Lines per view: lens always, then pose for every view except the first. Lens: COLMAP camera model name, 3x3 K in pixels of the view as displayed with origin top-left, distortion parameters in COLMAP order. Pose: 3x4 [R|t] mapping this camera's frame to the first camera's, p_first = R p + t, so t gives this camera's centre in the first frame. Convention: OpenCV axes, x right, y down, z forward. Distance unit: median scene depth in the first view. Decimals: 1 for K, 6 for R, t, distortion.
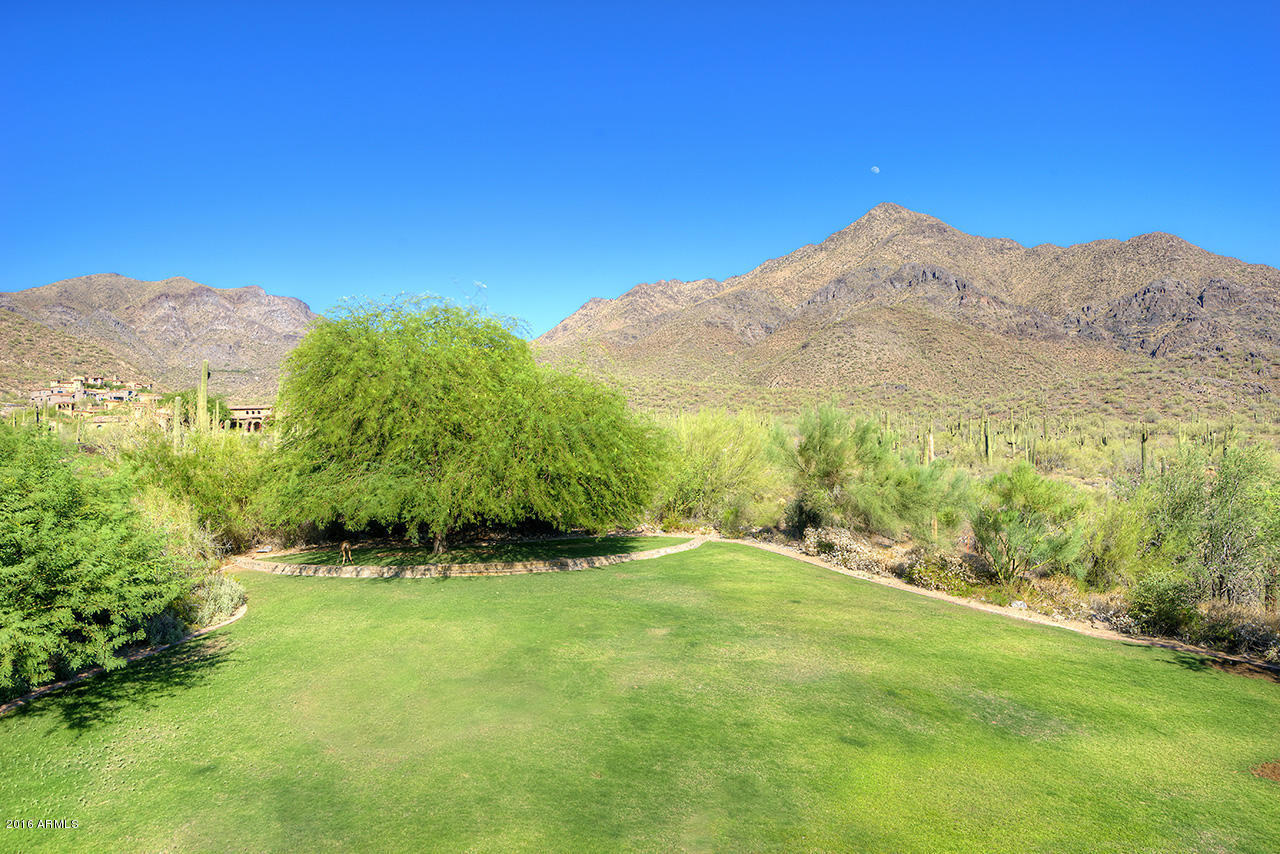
lens RADIAL K [[905.7, 0, 645.7], [0, 905.7, 426.8], [0, 0, 1]] dist [-0.029733, 0.057495]
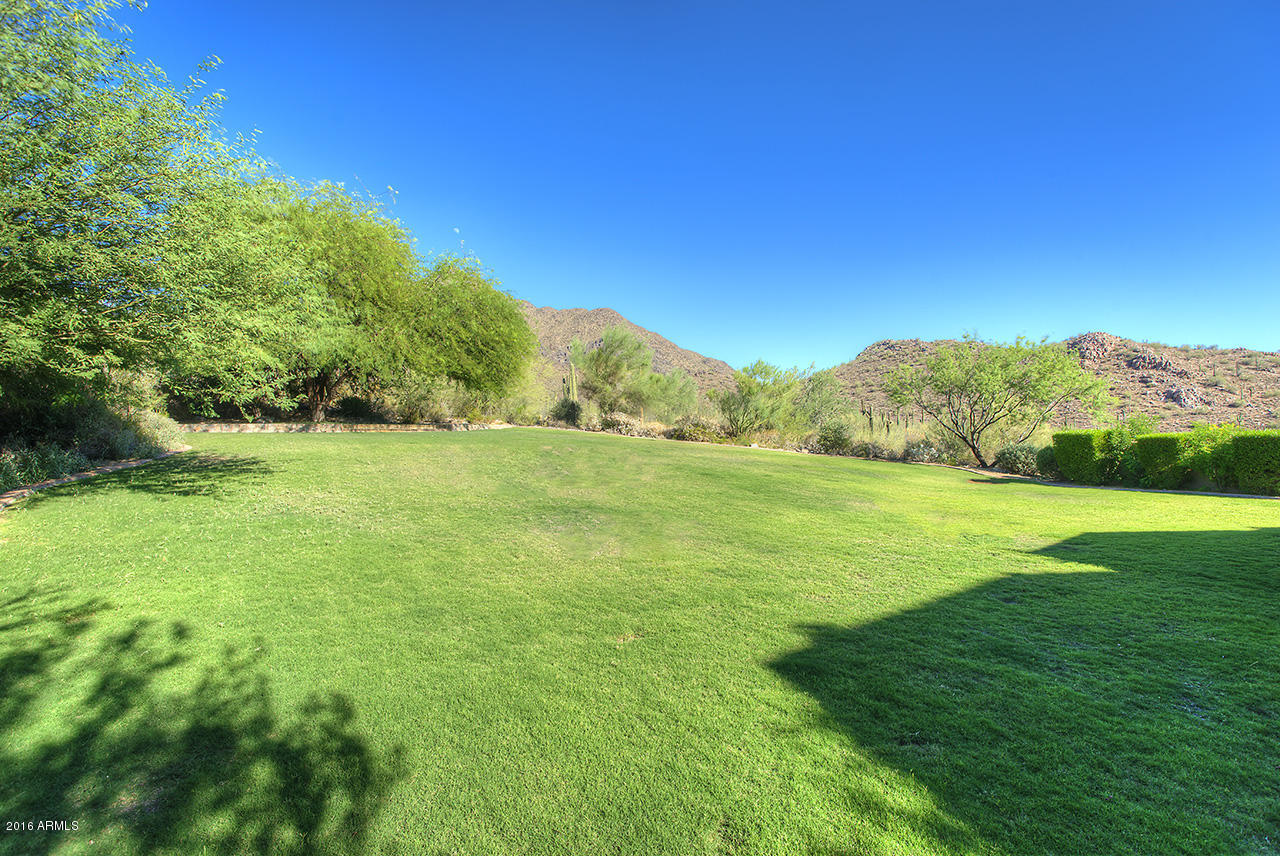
lens RADIAL K [[588.4, 0, 645.0], [0, 588.4, 426.9], [0, 0, 1]] dist [-0.059322, 0.024841]
pose [[0.828629, 0.015152, 0.559593, -0.282040], [-0.025013, 0.999637, 0.009970, 0.122576], [-0.559239, -0.022259, 0.828708, 0.167076]]
